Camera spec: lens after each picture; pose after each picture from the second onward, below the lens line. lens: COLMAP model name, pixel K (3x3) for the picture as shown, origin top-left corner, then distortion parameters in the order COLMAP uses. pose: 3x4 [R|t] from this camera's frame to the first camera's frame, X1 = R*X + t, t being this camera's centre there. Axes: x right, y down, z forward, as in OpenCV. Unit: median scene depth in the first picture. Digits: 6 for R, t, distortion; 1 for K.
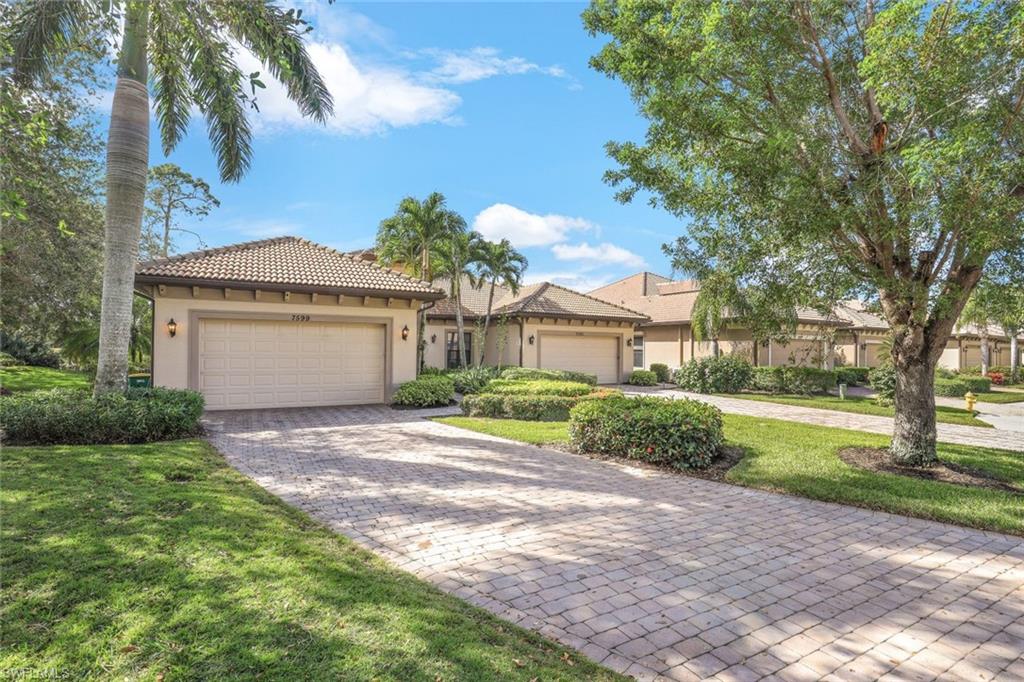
lens RADIAL K [[479.3, 0, 511.2], [0, 479.3, 343.8], [0, 0, 1]] dist [-0.022946, 0.001099]
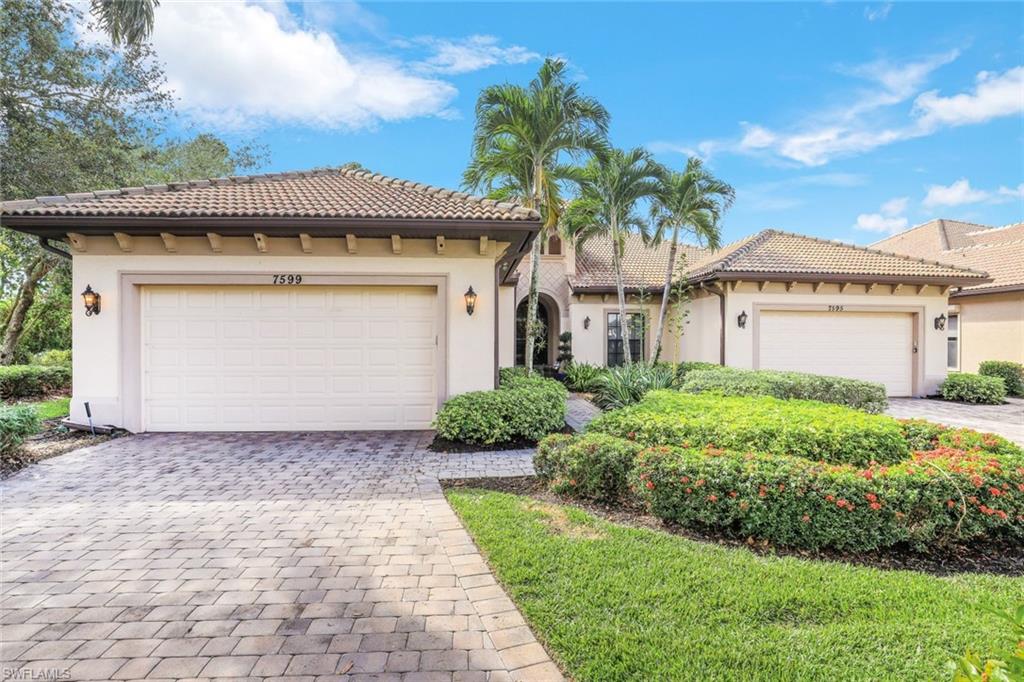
lens RADIAL K [[479.3, 0, 516.4], [0, 479.3, 343.4], [0, 0, 1]] dist [-0.022946, 0.001099]
pose [[0.912241, -0.007928, -0.409577, 0.028284], [0.011145, 0.999923, 0.005468, 0.014019], [0.409502, -0.009553, 0.912259, 0.338489]]
